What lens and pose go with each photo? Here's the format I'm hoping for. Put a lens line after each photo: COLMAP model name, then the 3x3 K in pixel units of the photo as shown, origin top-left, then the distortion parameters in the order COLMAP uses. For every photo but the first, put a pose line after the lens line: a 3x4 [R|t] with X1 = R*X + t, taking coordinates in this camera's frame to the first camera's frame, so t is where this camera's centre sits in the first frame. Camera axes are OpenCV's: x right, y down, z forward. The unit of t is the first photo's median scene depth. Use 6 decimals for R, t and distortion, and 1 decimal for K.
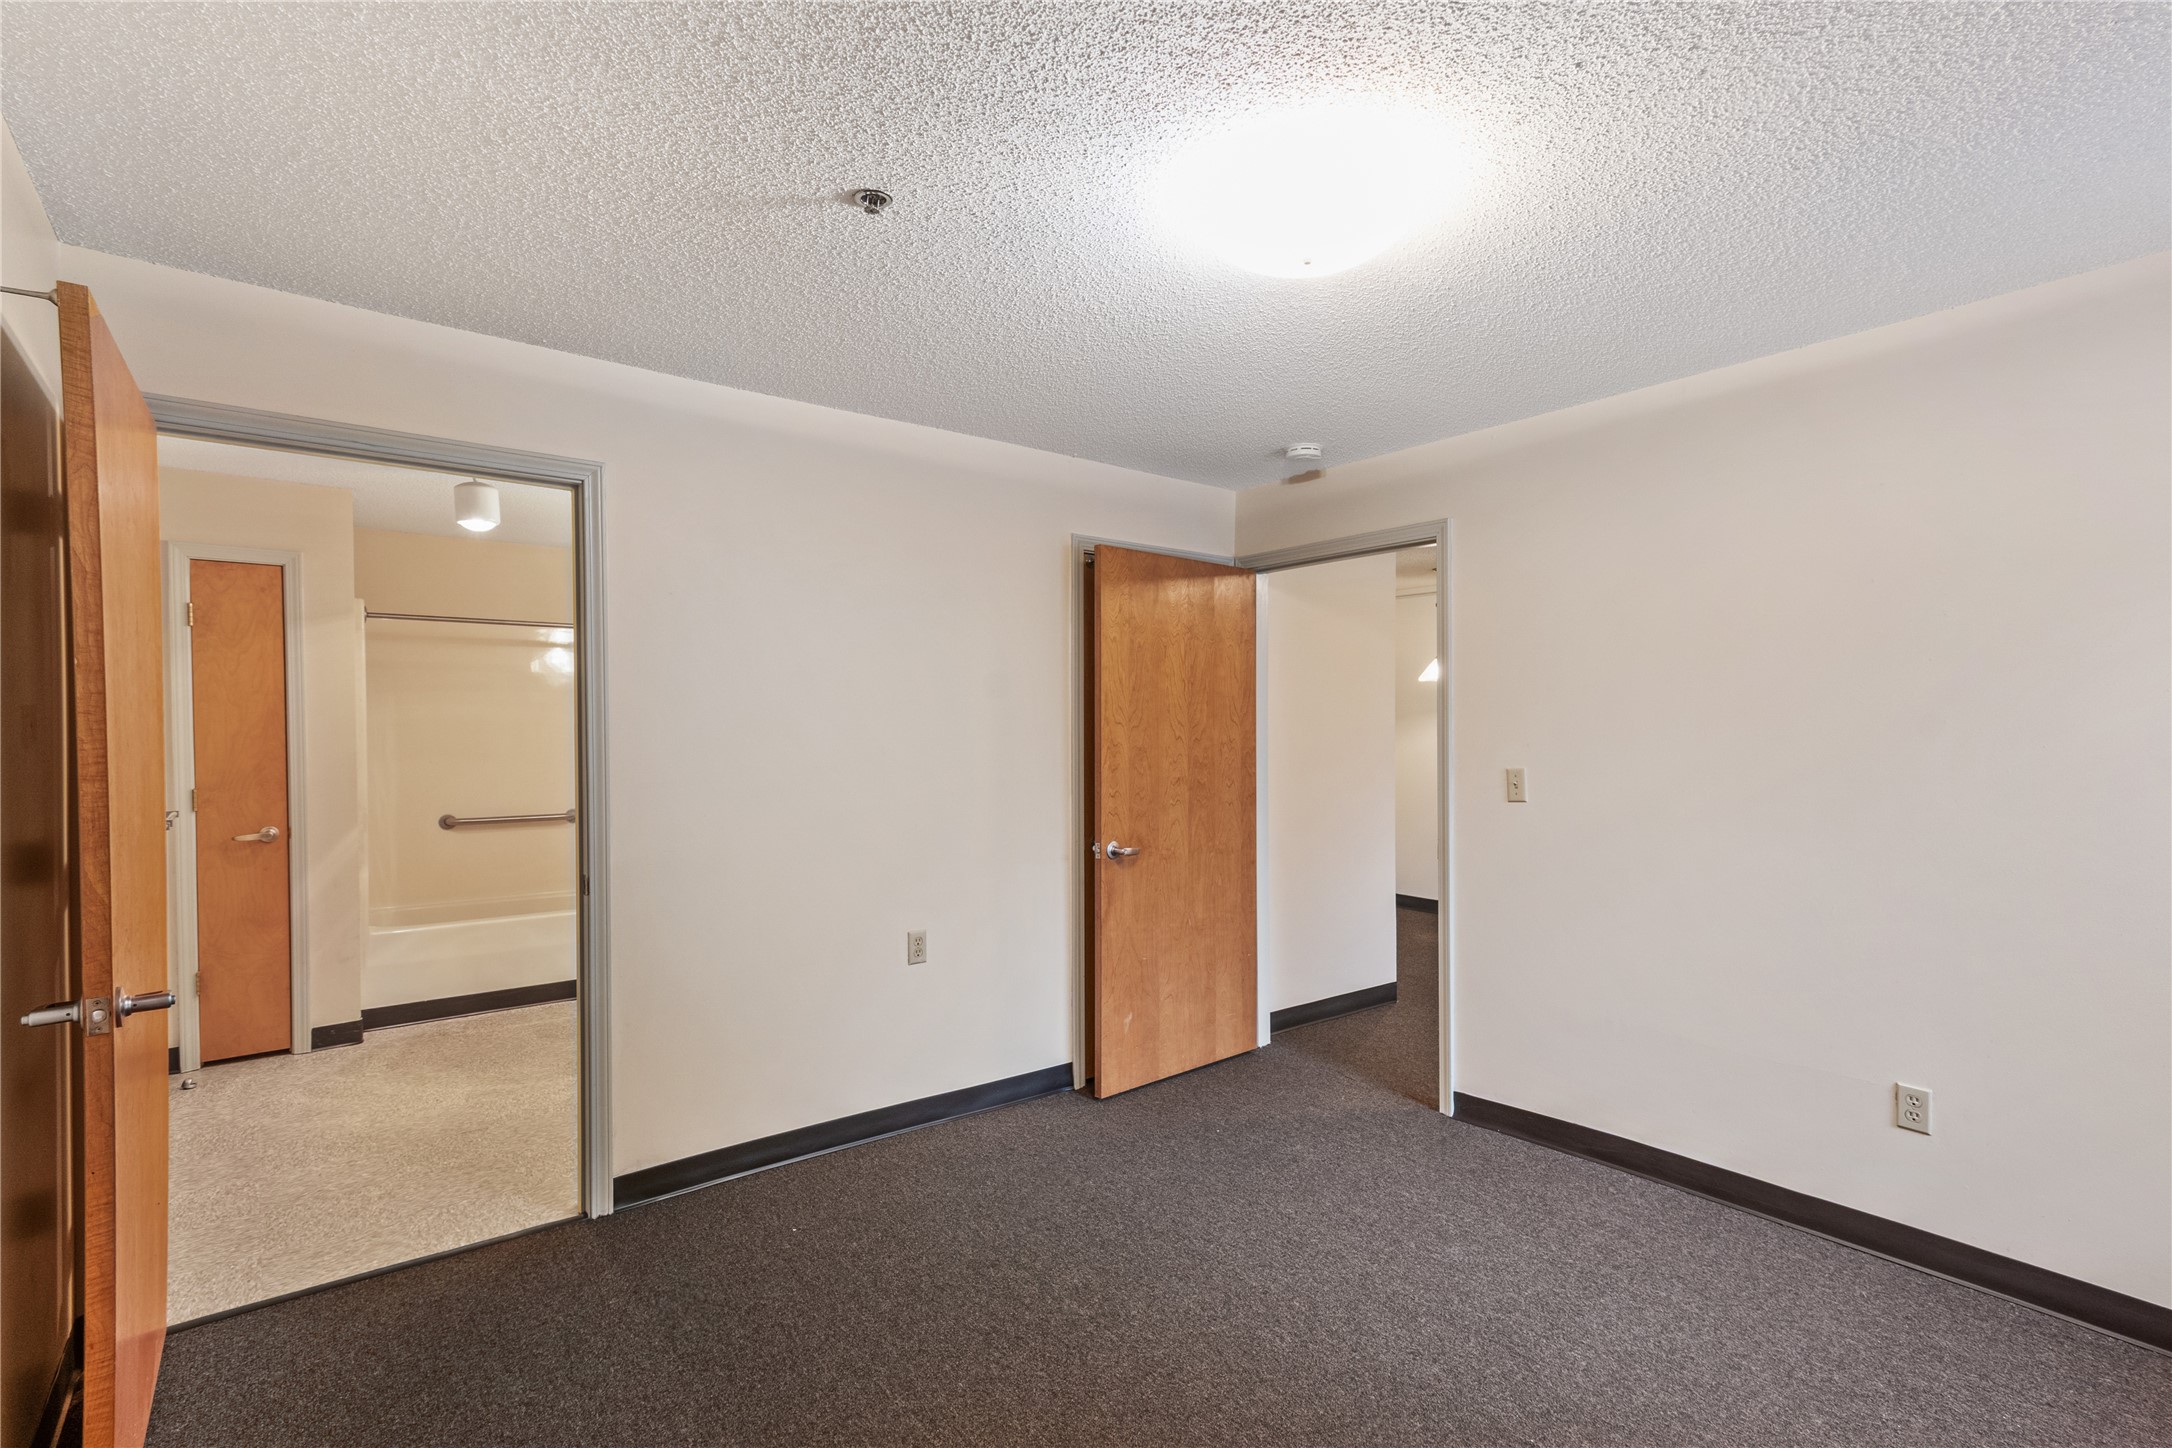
lens RADIAL K [[1040.0, 0, 1073.7], [0, 1040.0, 734.3], [0, 0, 1]] dist [0.001270, 0.000954]
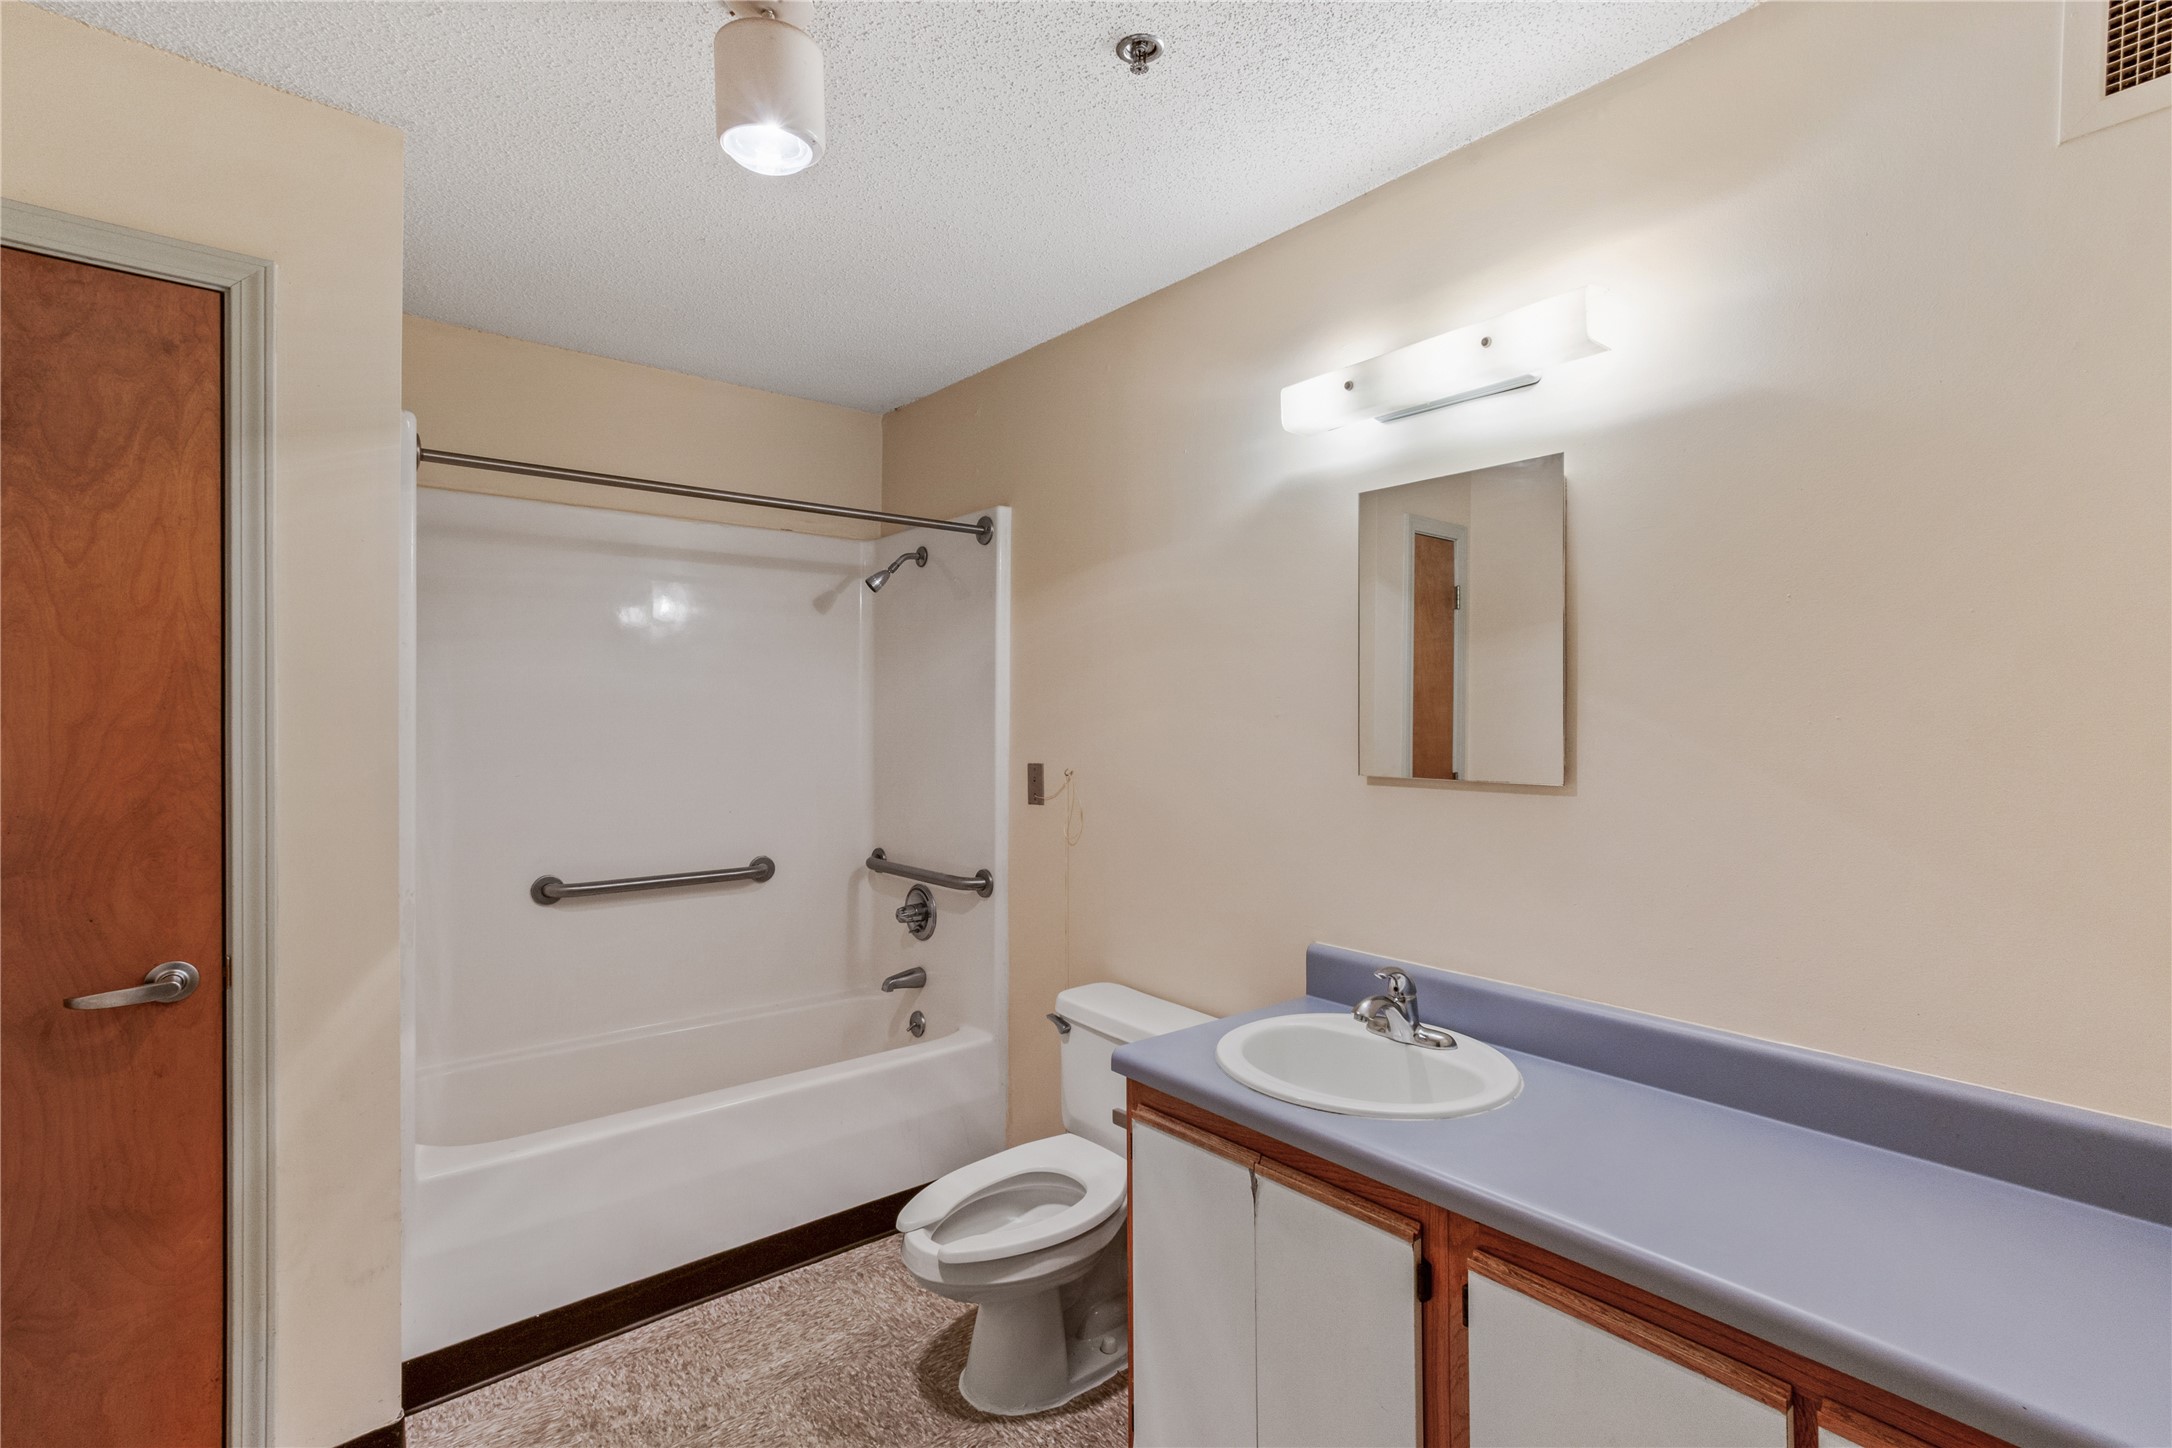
lens RADIAL K [[1040.0, 0, 1100.3], [0, 1040.0, 715.1], [0, 0, 1]] dist [0.001270, 0.000954]
pose [[0.999190, 0.009842, 0.039030, -0.442453], [-0.009446, 0.999902, -0.010338, -0.001445], [-0.039128, 0.009961, 0.999185, 0.595657]]
